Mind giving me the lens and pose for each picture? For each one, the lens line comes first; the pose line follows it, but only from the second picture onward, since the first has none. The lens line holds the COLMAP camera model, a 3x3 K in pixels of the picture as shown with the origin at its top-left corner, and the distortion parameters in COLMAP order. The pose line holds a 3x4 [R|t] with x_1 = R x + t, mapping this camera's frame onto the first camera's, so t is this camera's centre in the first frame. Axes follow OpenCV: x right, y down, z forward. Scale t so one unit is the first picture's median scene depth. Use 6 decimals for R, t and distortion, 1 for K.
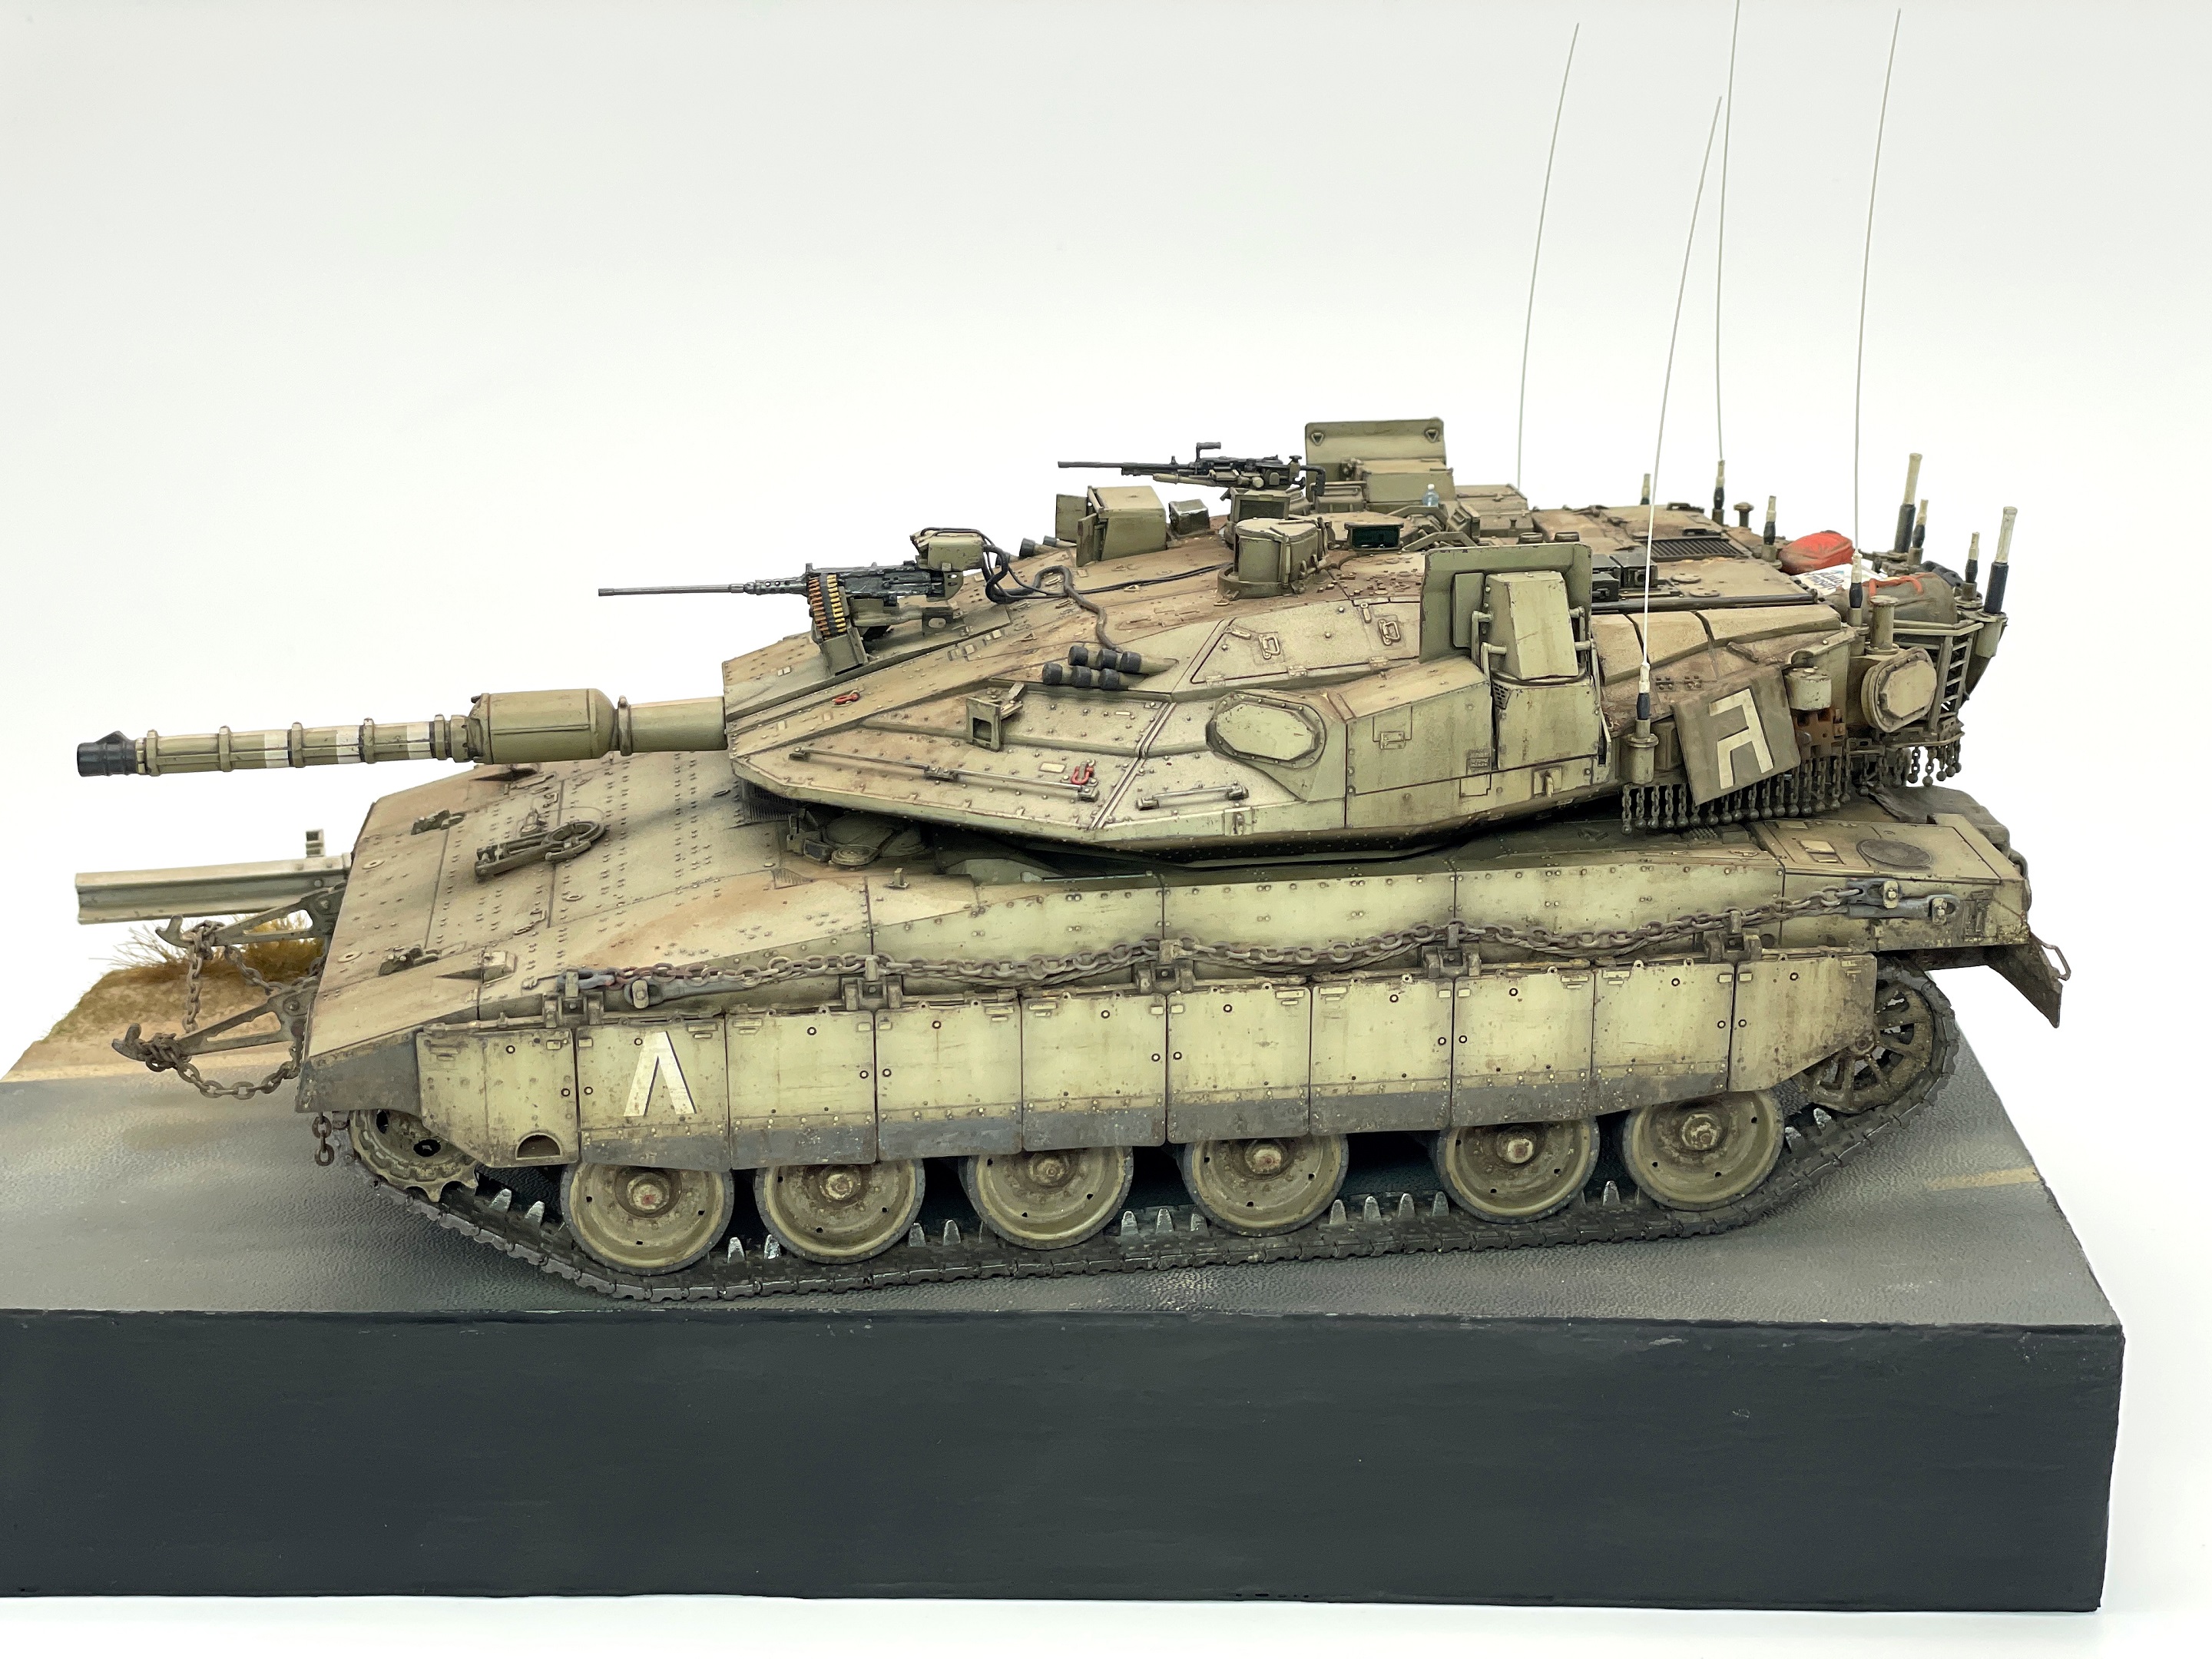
lens RADIAL K [[3368.7, 0, 1110.7], [0, 3368.7, 826.5], [0, 0, 1]] dist [0.019880, 0.259716]
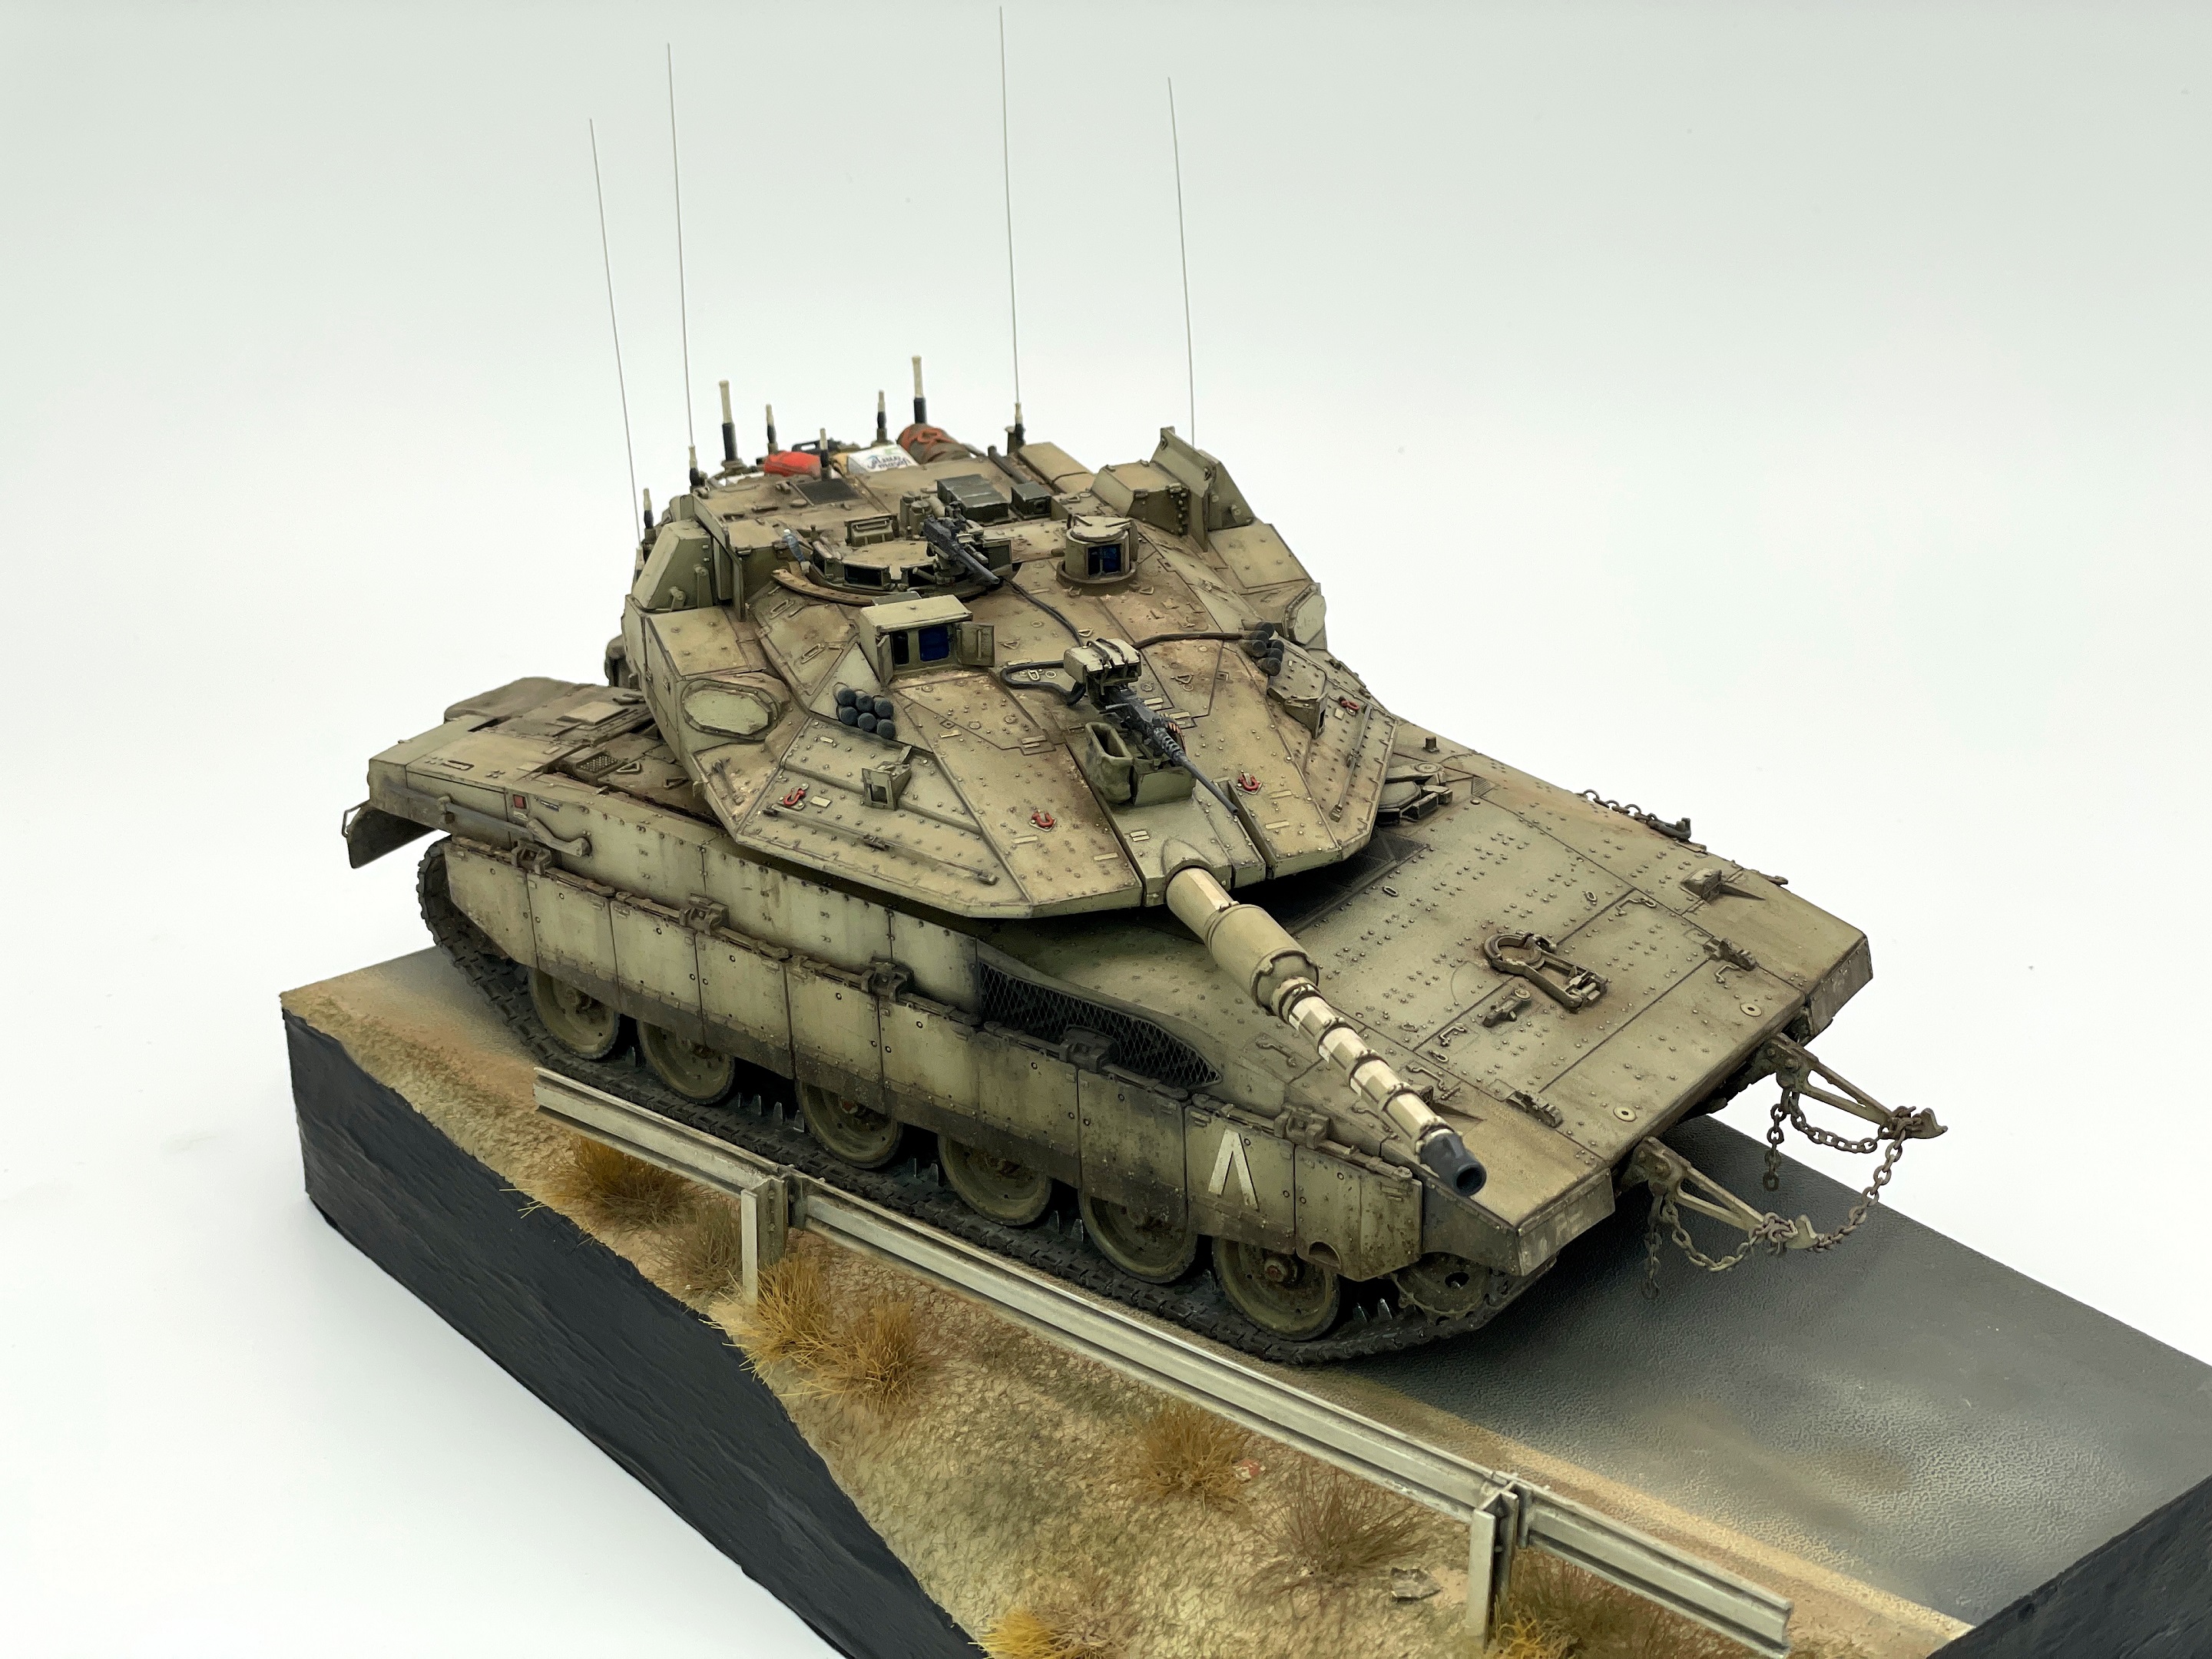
lens RADIAL K [[3369.9, 0, 1141.0], [0, 3369.9, 830.6], [0, 0, 1]] dist [0.031033, 0.061949]
pose [[-0.247036, -0.400298, 0.882460, -1.079540], [0.315195, 0.827966, 0.463814, -0.563754], [-0.916311, 0.392726, -0.078366, 1.153569]]
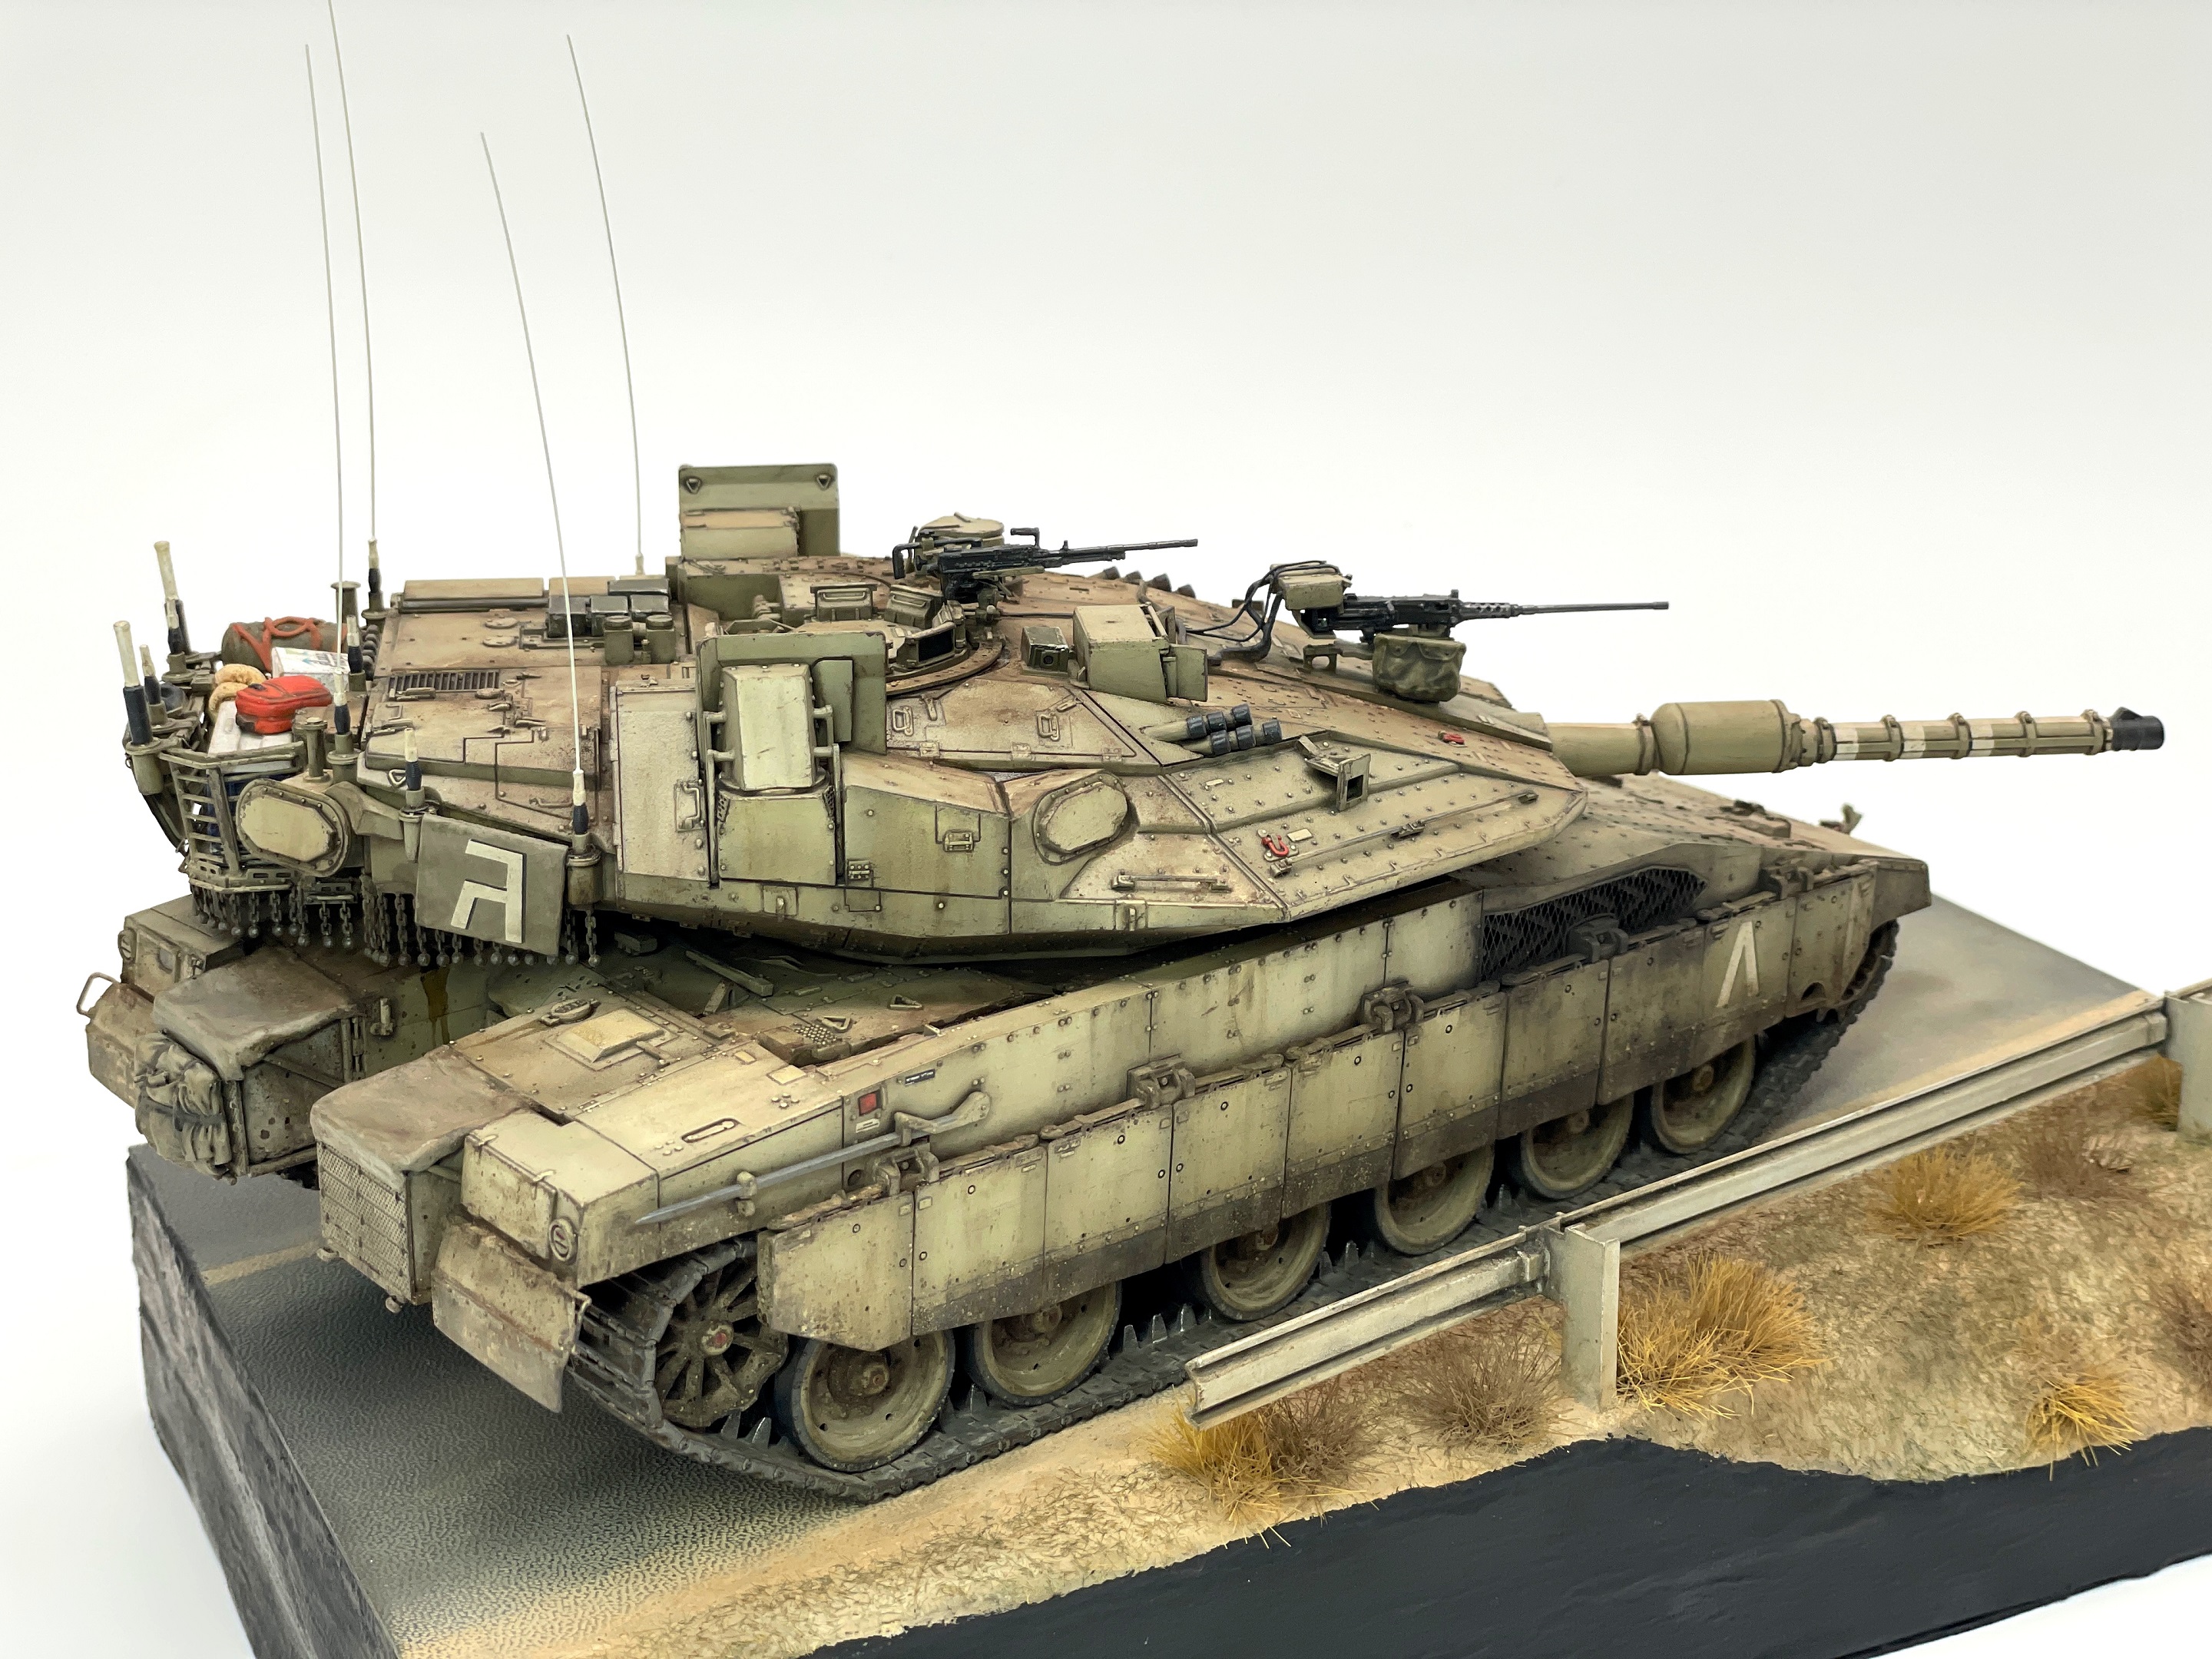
lens RADIAL K [[3368.7, 0, 1110.7], [0, 3368.7, 826.5], [0, 0, 1]] dist [0.019880, 0.259716]
pose [[-0.999919, 0.000887, -0.012703, 0.019511], [-0.007008, 0.794552, 0.607156, -0.625538], [0.010632, 0.607196, -0.794481, 1.873628]]
